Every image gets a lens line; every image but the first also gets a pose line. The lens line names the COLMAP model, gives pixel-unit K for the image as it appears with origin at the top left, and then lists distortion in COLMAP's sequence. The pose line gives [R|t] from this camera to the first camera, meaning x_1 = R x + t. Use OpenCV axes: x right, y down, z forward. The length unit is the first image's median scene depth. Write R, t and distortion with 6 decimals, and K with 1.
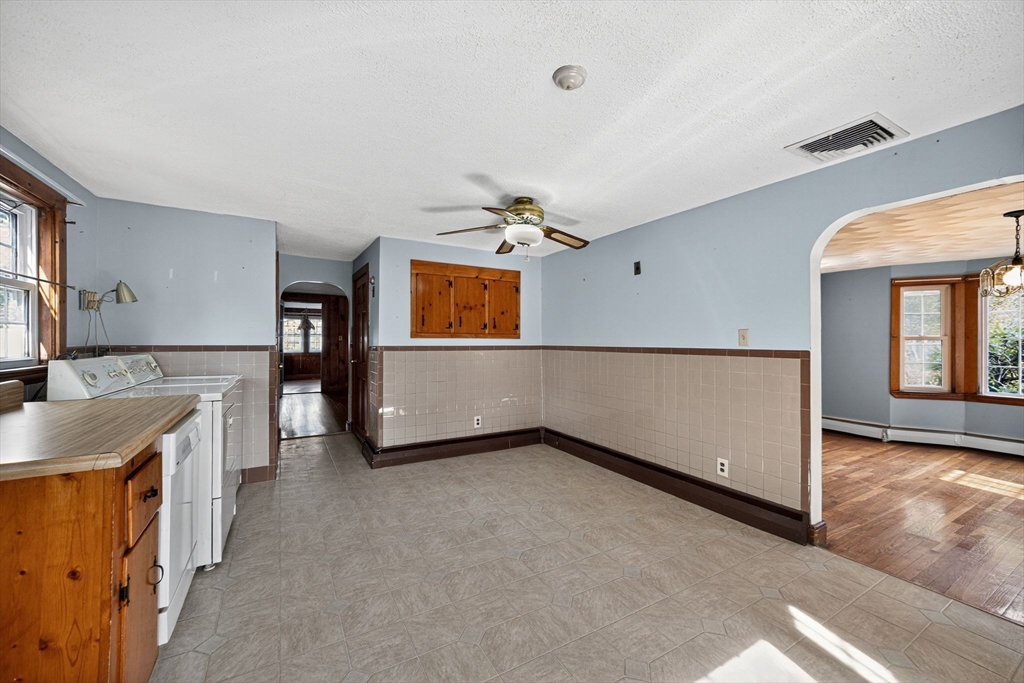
lens RADIAL K [[402.8, 0, 512.6], [0, 402.8, 340.4], [0, 0, 1]] dist [0.007736, -0.003044]
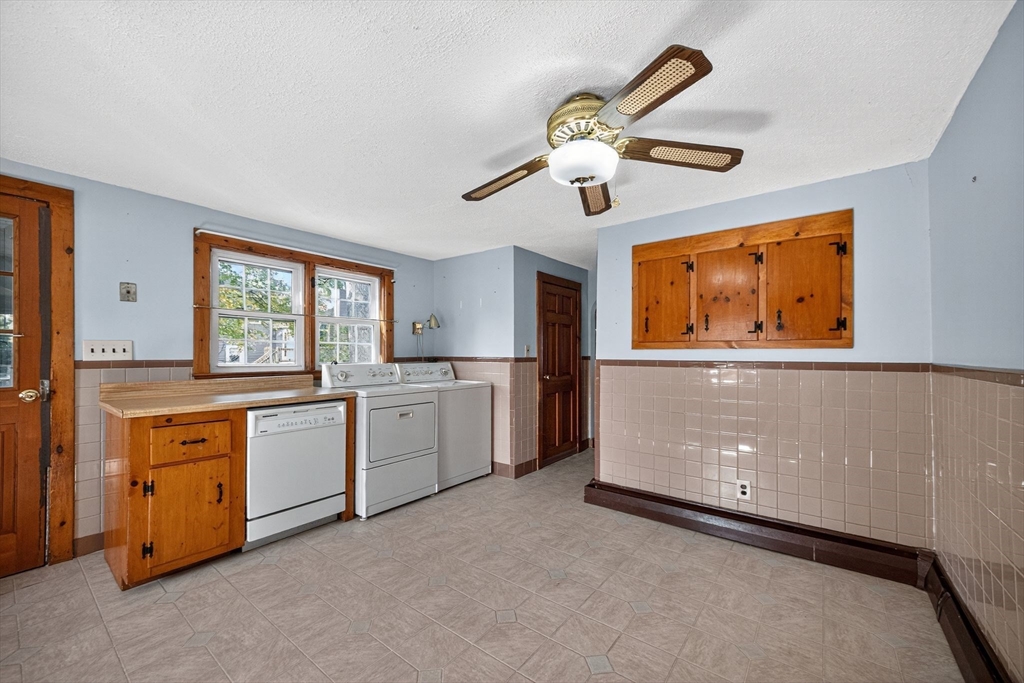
lens RADIAL K [[402.8, 0, 505.3], [0, 402.8, 354.4], [0, 0, 1]] dist [0.007736, -0.003044]
pose [[0.361716, -0.000903, -0.932288, 0.341941], [0.003434, 0.999994, 0.000364, 0.002298], [0.932282, -0.003333, 0.361717, 0.461580]]
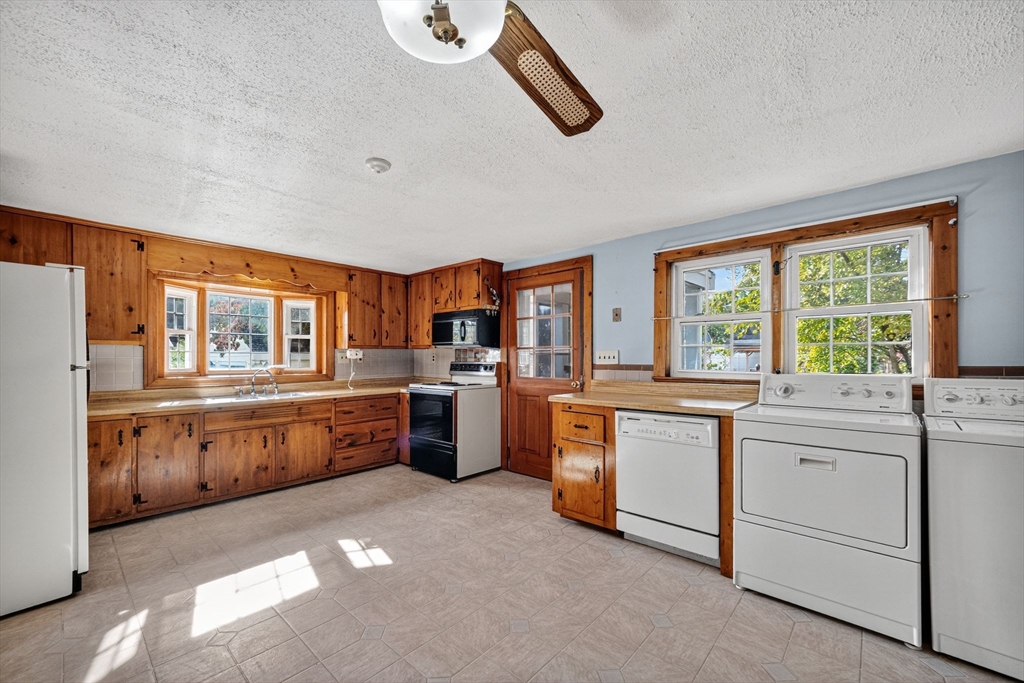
lens RADIAL K [[405.2, 0, 507.5], [0, 405.2, 357.9], [0, 0, 1]] dist [0.000824, -0.000325]
pose [[-0.954781, -0.002608, -0.297297, 0.046454], [0.000325, 0.999952, -0.009813, 0.004360], [0.297308, -0.009466, -0.954735, 0.867520]]
